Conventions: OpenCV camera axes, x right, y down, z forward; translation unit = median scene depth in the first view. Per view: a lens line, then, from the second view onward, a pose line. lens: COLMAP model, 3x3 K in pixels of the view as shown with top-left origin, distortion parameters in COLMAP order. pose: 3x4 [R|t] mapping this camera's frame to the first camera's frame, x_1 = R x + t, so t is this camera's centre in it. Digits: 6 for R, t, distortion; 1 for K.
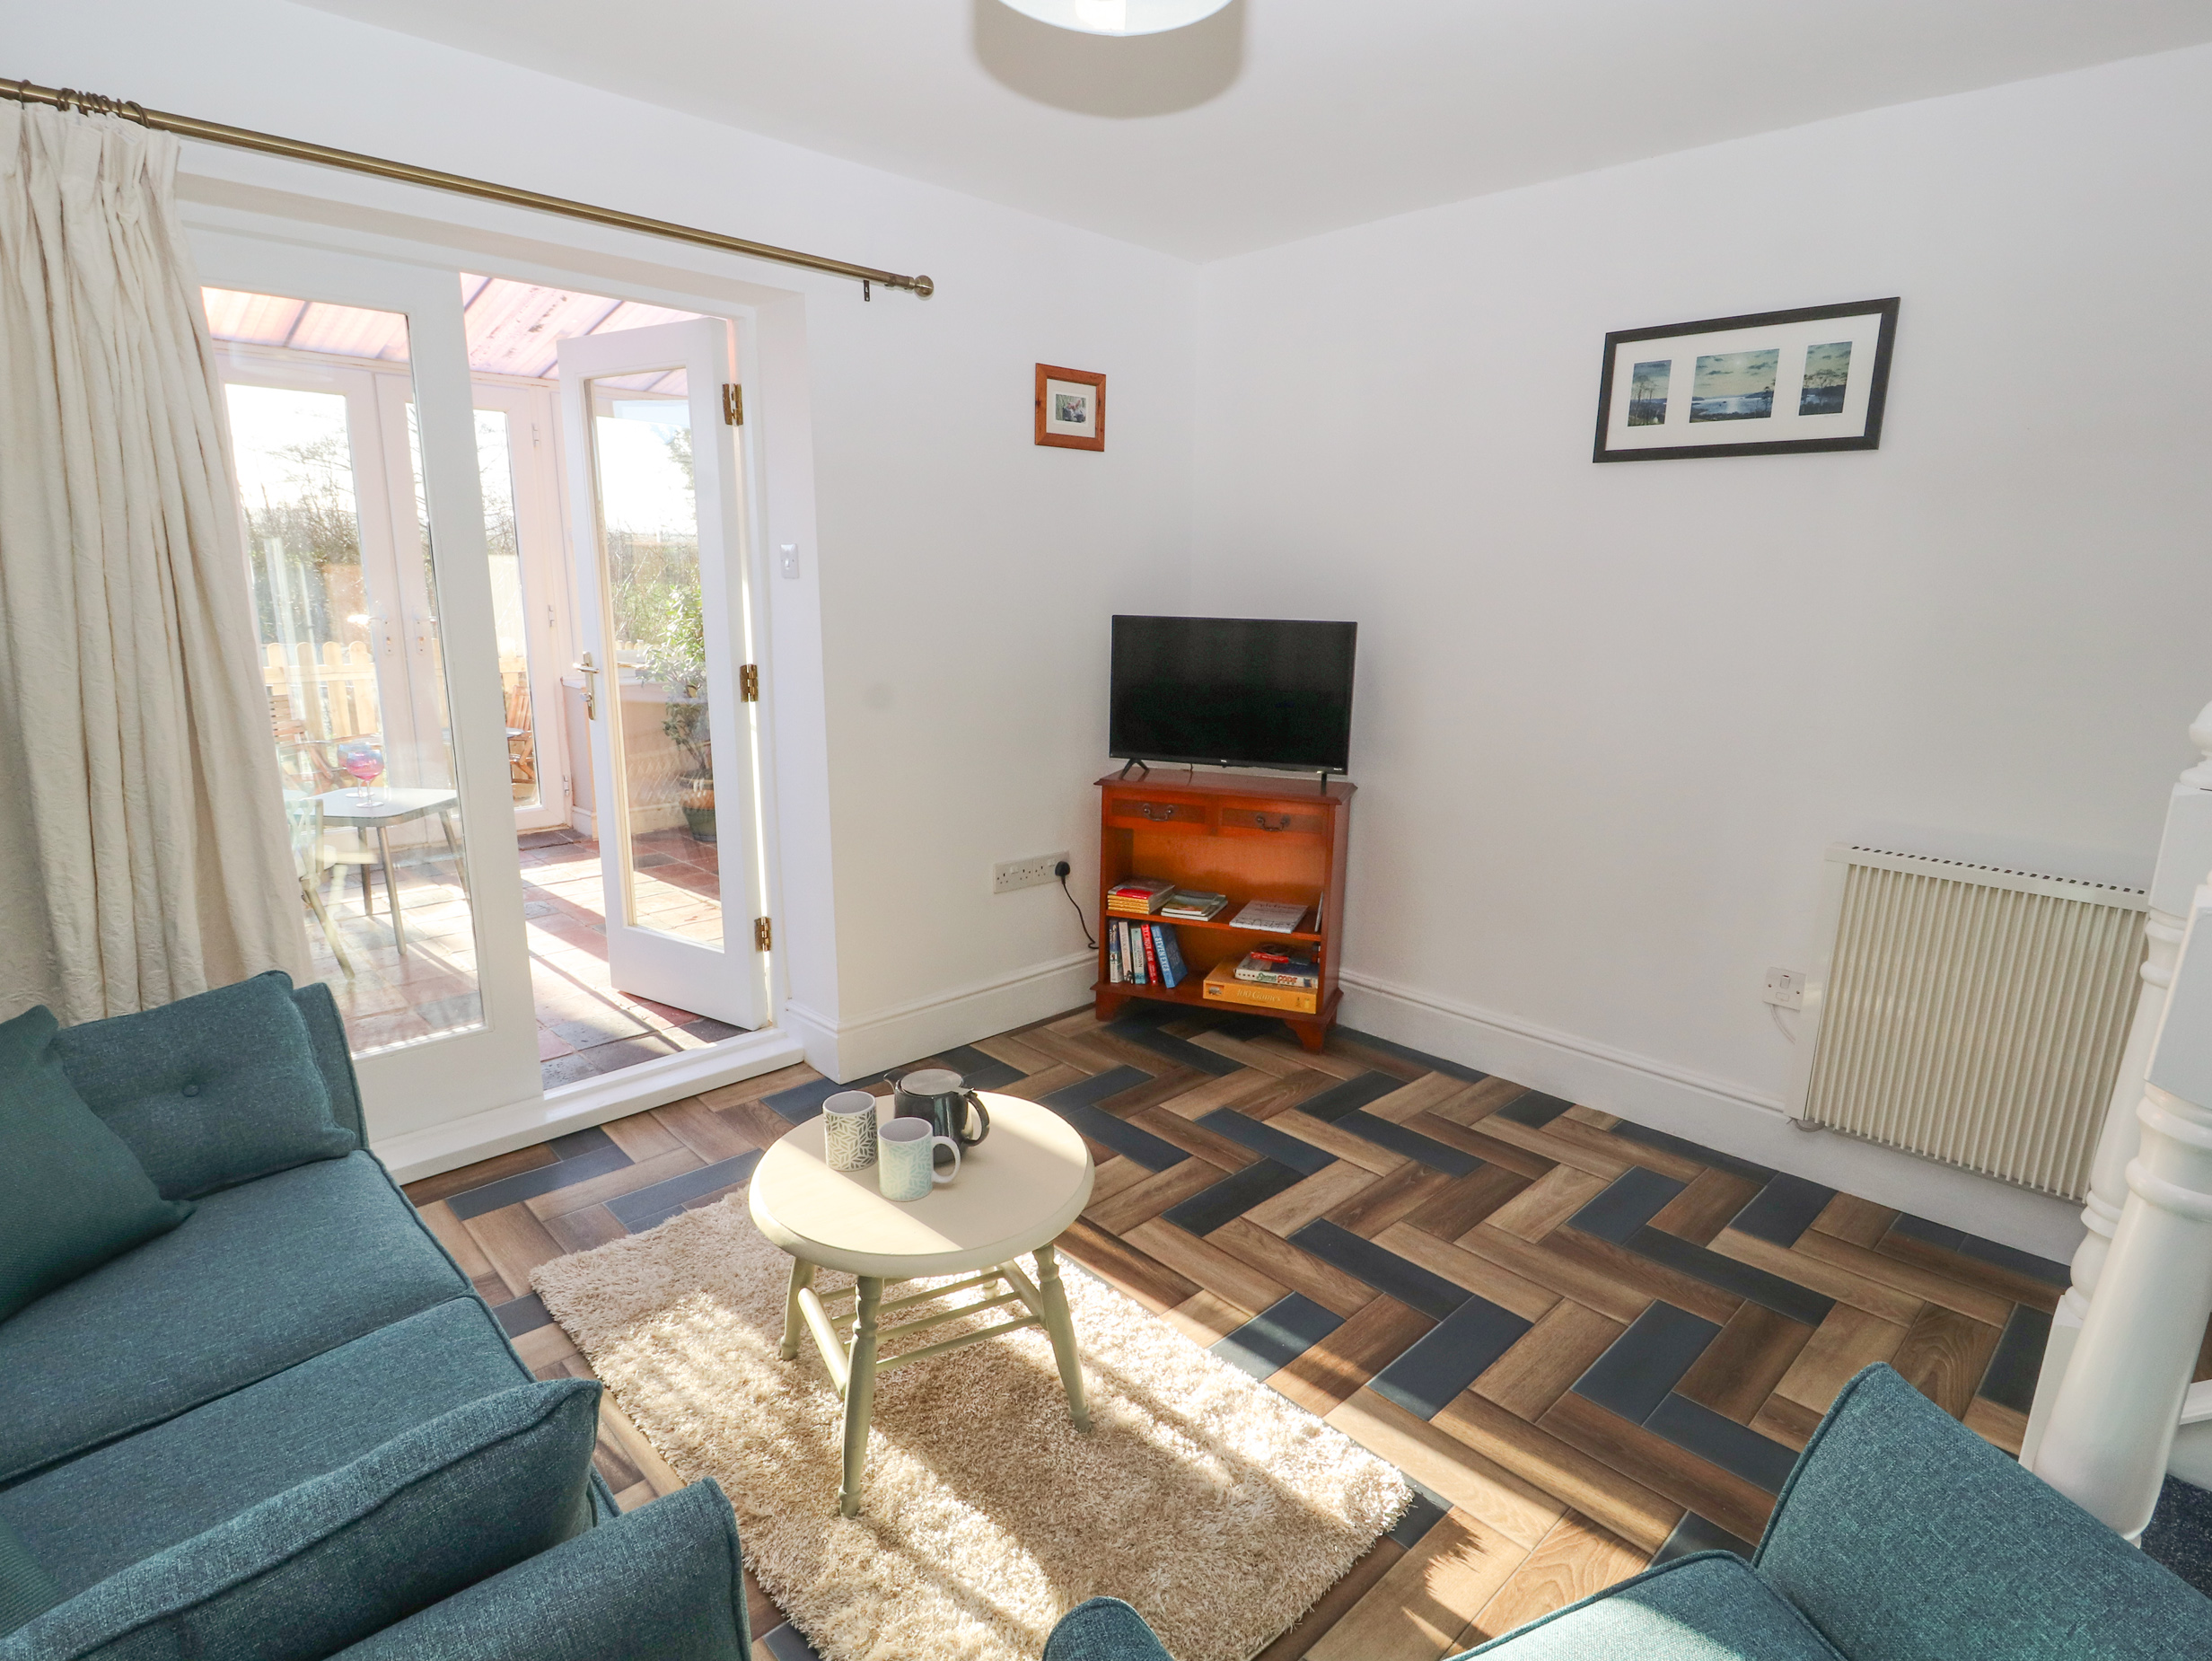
lens RADIAL K [[1146.8, 0, 1121.1], [0, 1146.8, 834.2], [0, 0, 1]] dist [0.000894, -0.014048]
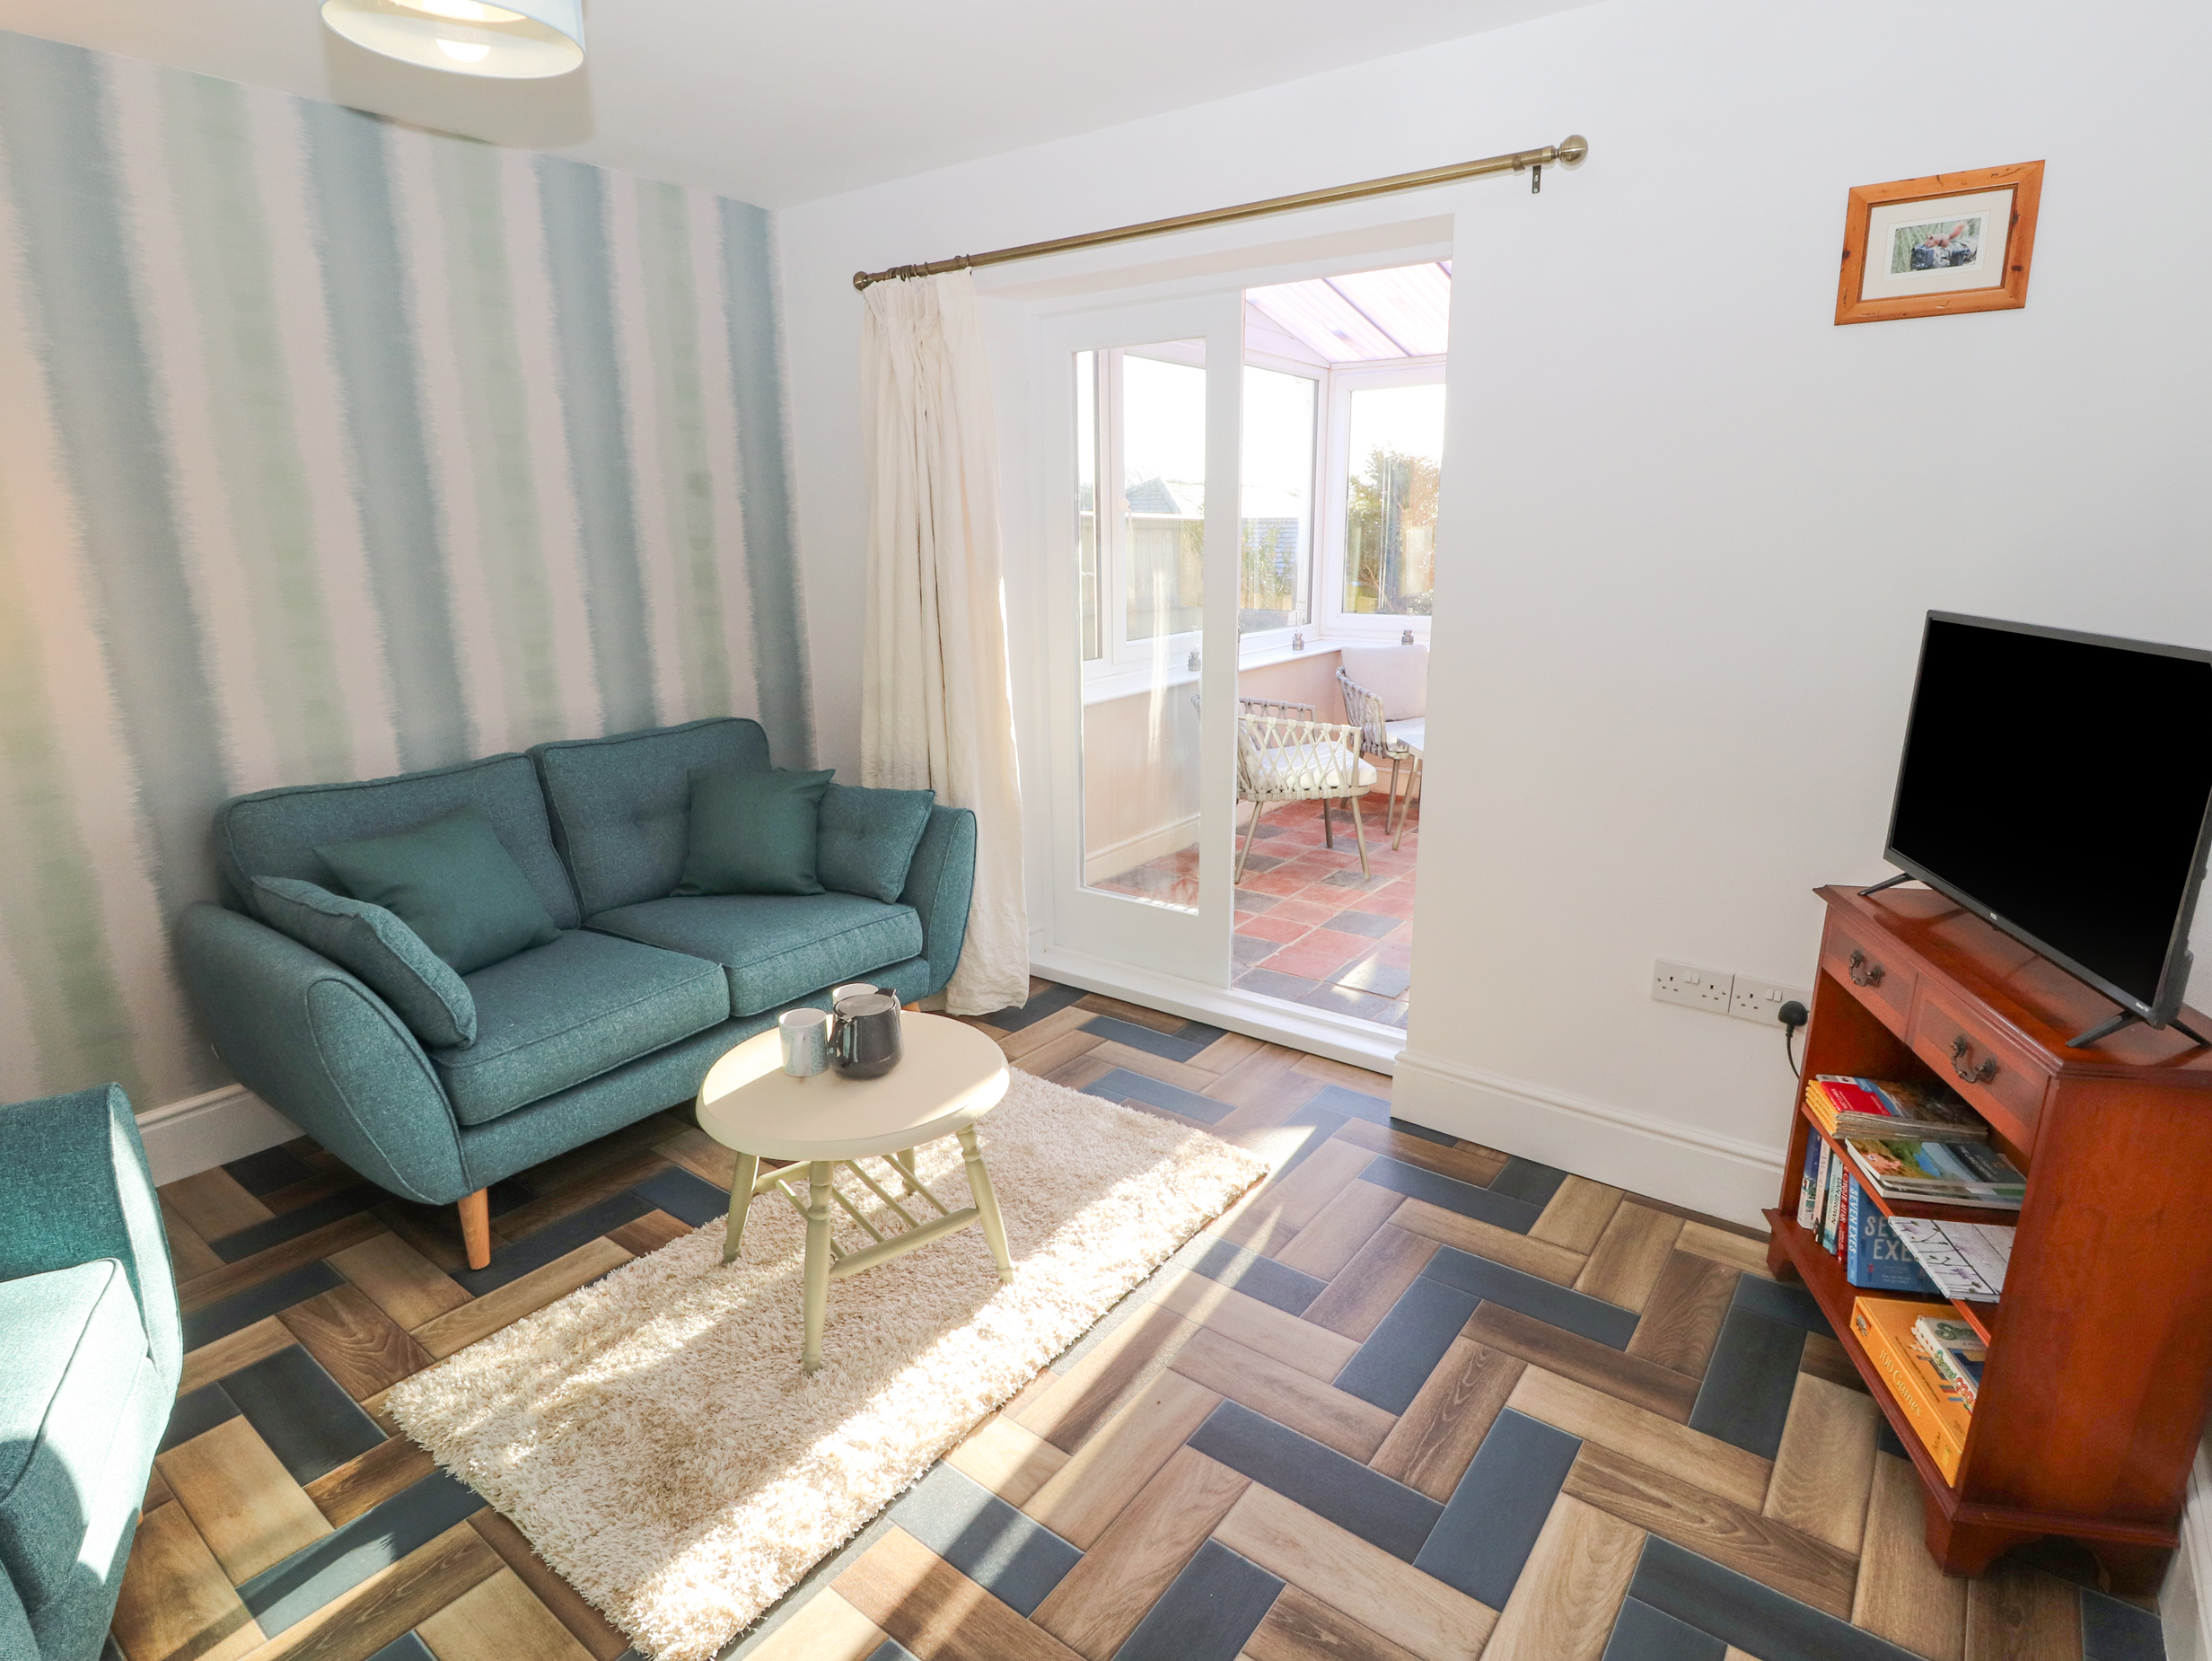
lens RADIAL K [[1146.8, 0, 1110.7], [0, 1146.8, 825.2], [0, 0, 1]] dist [0.000894, -0.014048]
pose [[0.163378, 0.231369, -0.959050, 0.534056], [-0.200904, 0.959544, 0.197264, -0.134465], [0.965891, 0.160449, 0.203251, 0.578251]]
